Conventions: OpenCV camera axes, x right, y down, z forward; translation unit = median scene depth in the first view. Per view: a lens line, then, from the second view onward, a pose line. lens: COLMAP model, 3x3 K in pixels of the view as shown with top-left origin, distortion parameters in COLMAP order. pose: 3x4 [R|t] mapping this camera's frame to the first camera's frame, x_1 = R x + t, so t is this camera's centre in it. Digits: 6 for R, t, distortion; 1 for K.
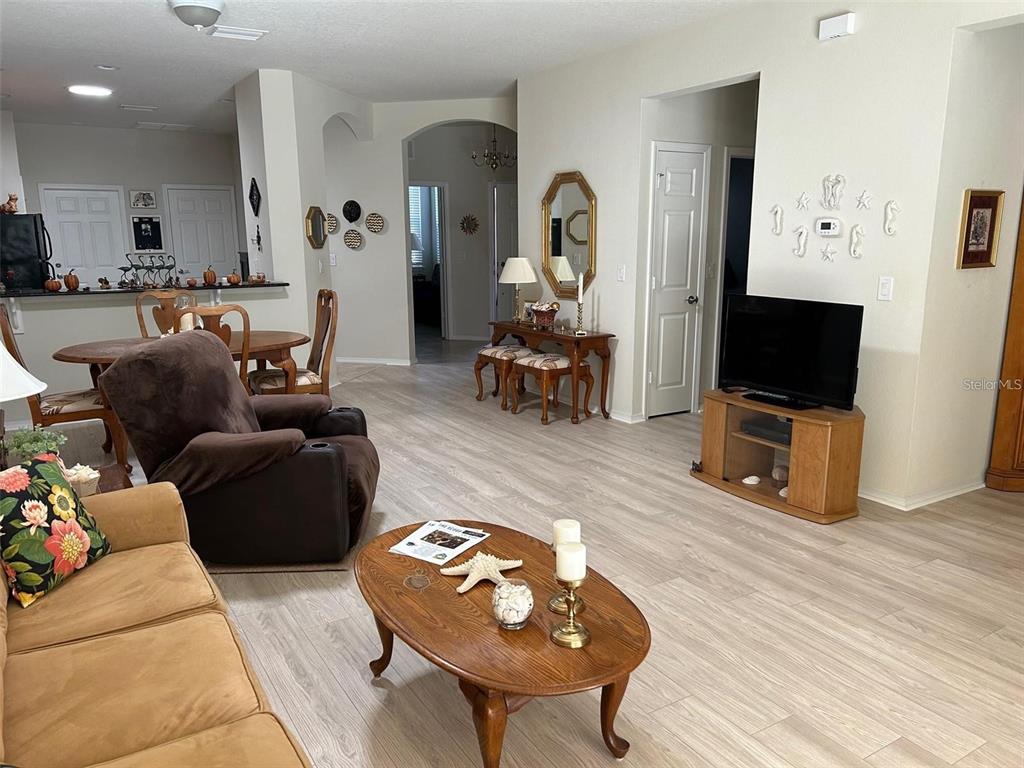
lens RADIAL K [[755.2, 0, 512.9], [0, 755.2, 384.2], [0, 0, 1]] dist [0.014615, -0.018328]
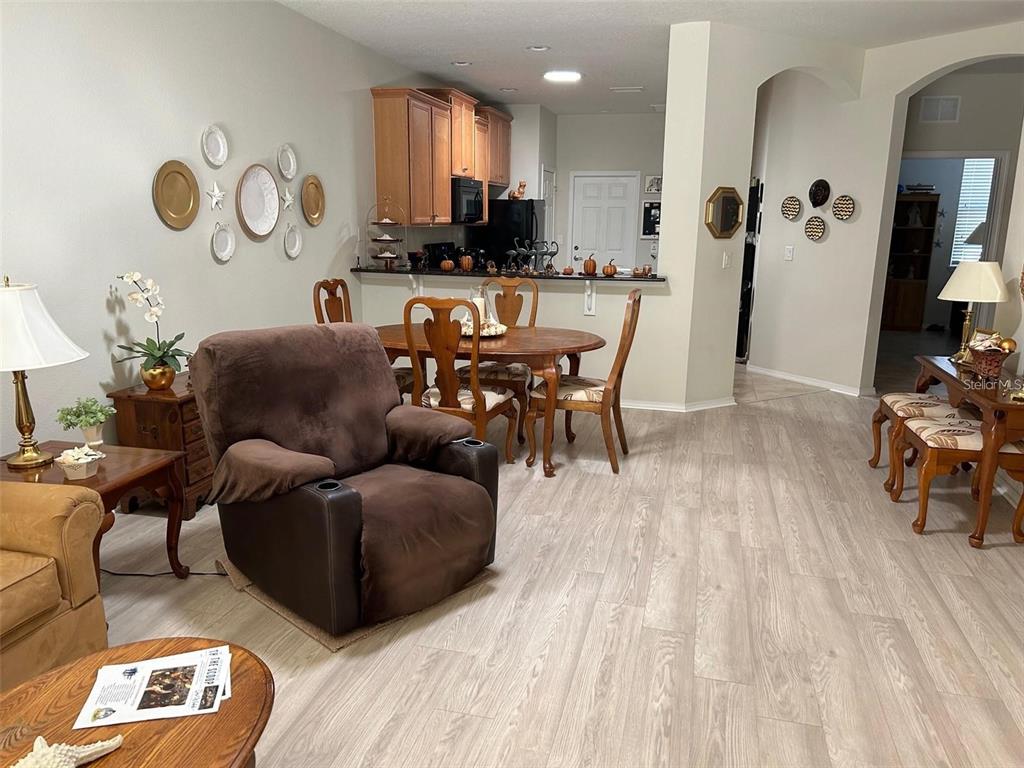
lens RADIAL K [[755.2, 0, 512.8], [0, 755.2, 388.9], [0, 0, 1]] dist [0.014615, -0.018328]
pose [[0.690391, 0.170803, -0.702984, 0.246308], [-0.155349, 0.984063, 0.086530, -0.069525], [0.706560, 0.049469, 0.705922, 0.342879]]
